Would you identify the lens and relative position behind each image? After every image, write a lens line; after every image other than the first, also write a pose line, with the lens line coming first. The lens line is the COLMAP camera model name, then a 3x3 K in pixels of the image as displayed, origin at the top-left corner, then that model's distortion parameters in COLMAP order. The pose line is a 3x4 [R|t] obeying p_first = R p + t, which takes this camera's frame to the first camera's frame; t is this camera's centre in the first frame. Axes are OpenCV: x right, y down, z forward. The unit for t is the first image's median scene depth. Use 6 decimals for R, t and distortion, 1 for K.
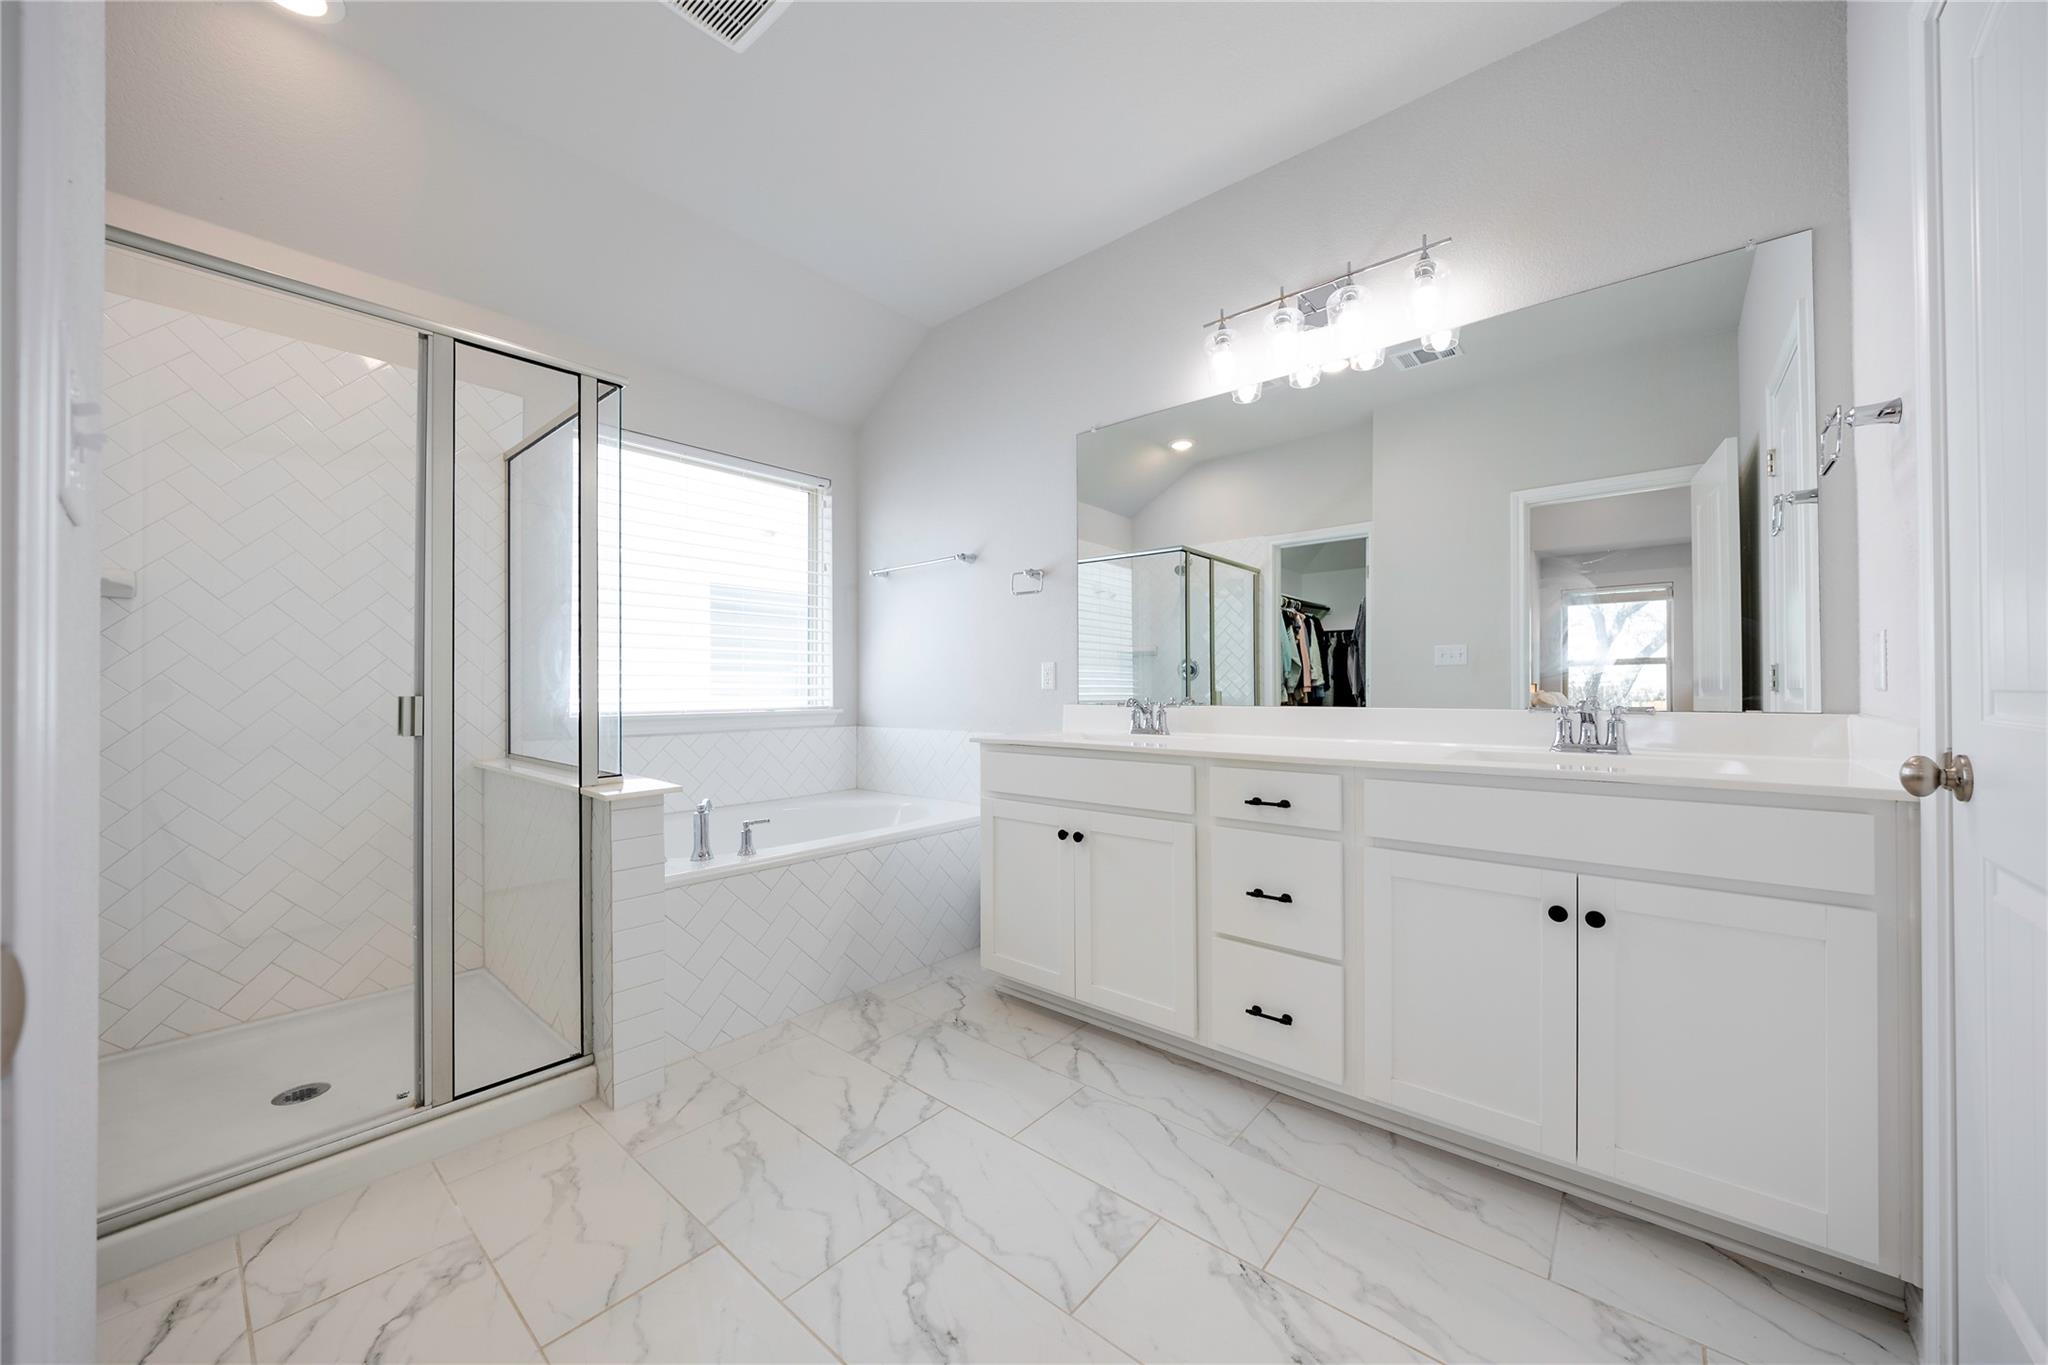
lens RADIAL K [[749.5, 0, 1018.5], [0, 749.5, 677.2], [0, 0, 1]] dist [-0.007516, 0.000155]
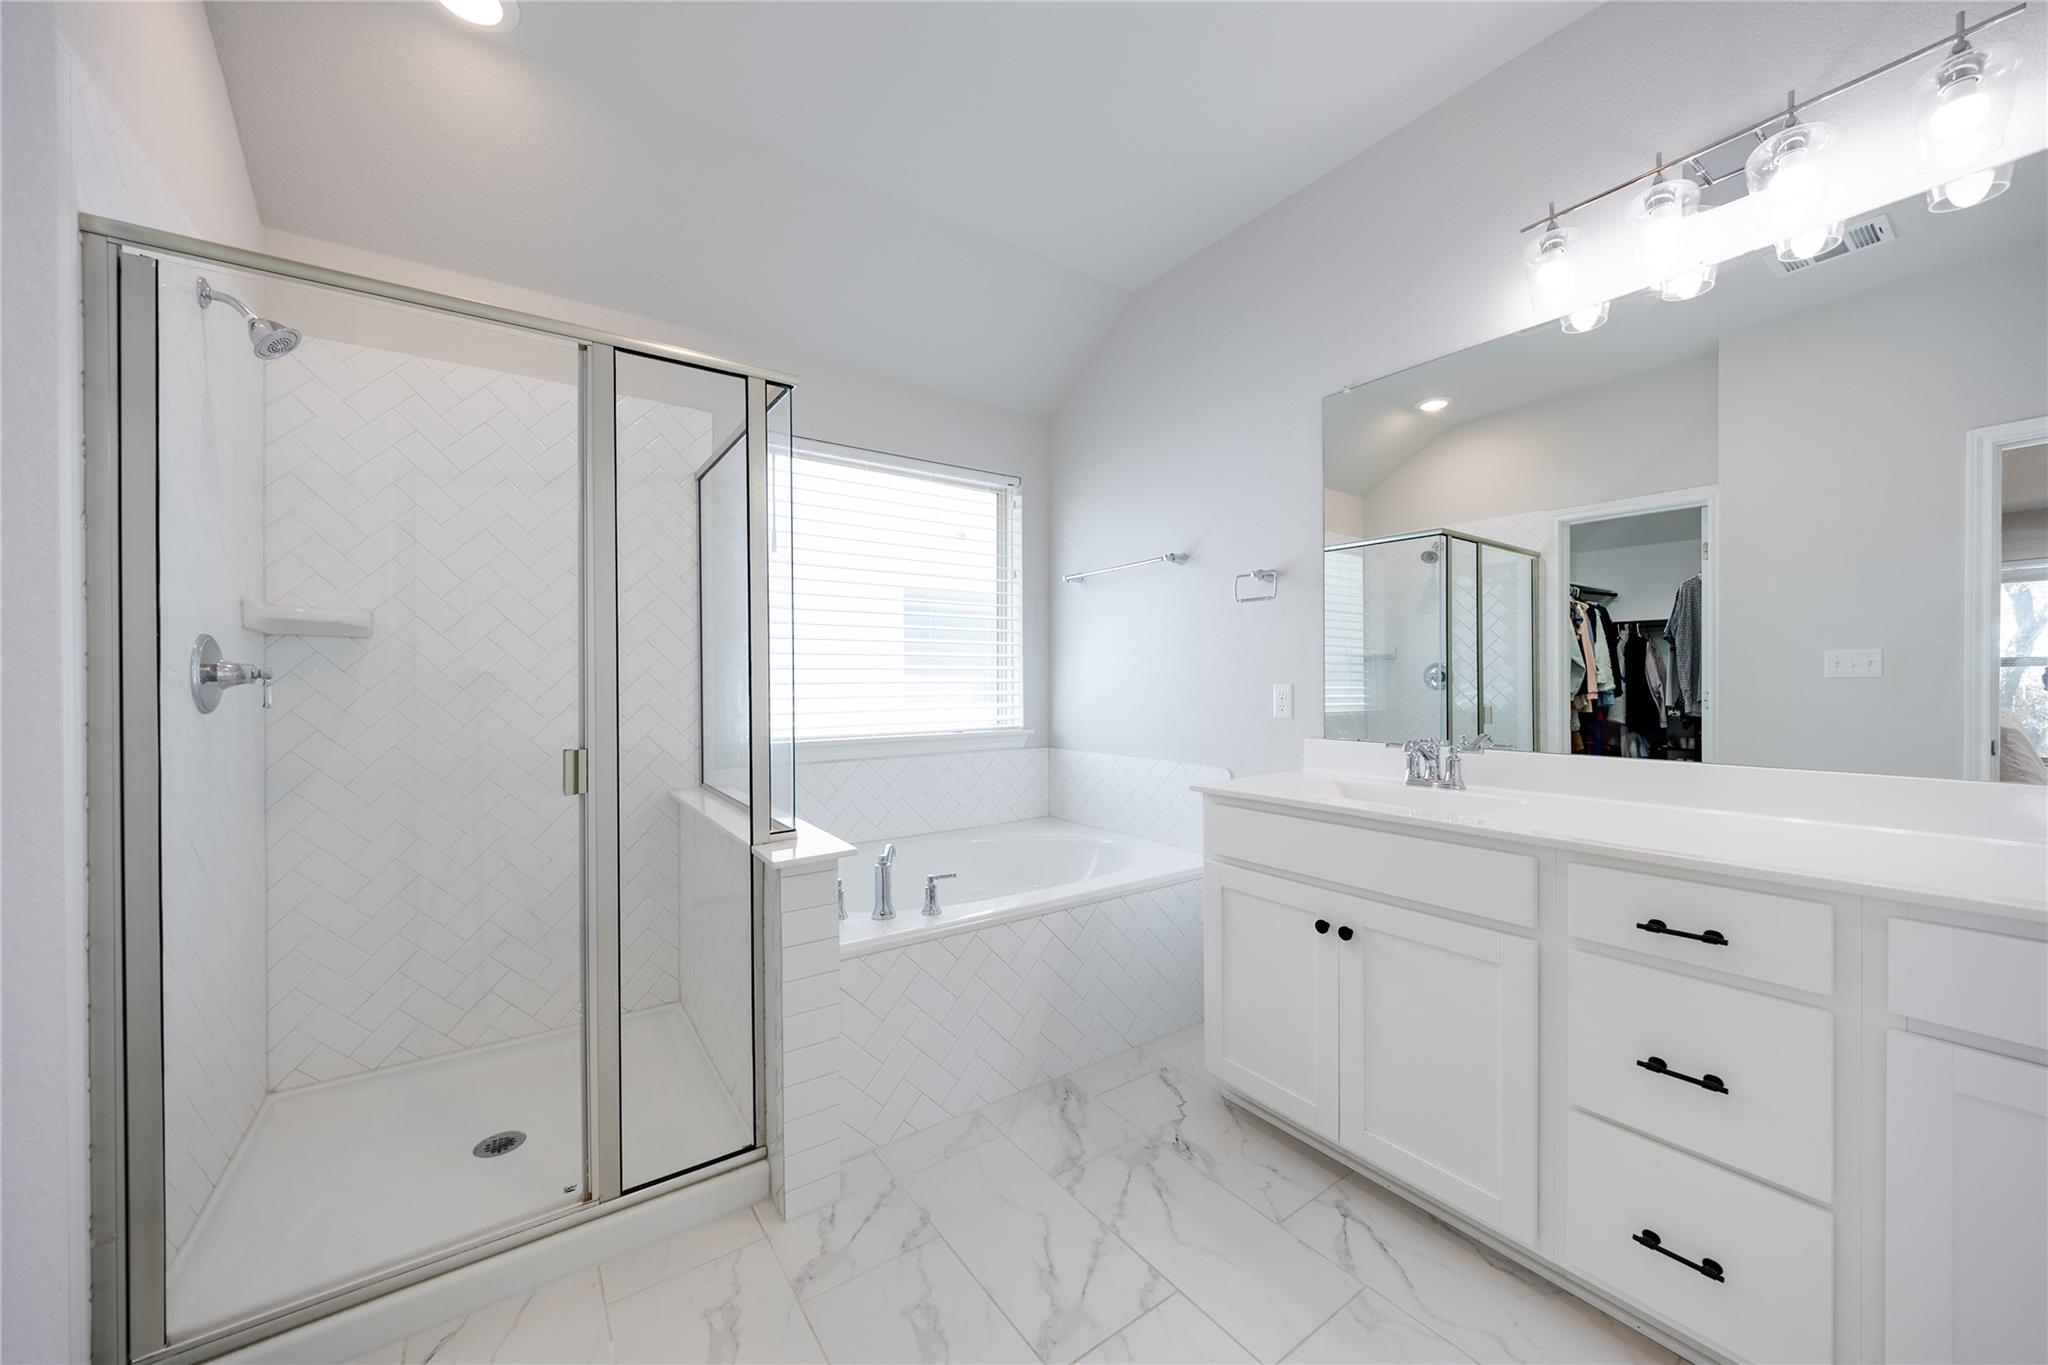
lens RADIAL K [[749.5, 0, 1010.6], [0, 749.5, 678.8], [0, 0, 1]] dist [-0.007516, 0.000155]
pose [[0.967530, -0.000572, -0.252755, -0.056619], [0.004287, 0.999891, 0.014145, -0.054250], [0.252719, -0.014769, 0.967427, 0.197031]]
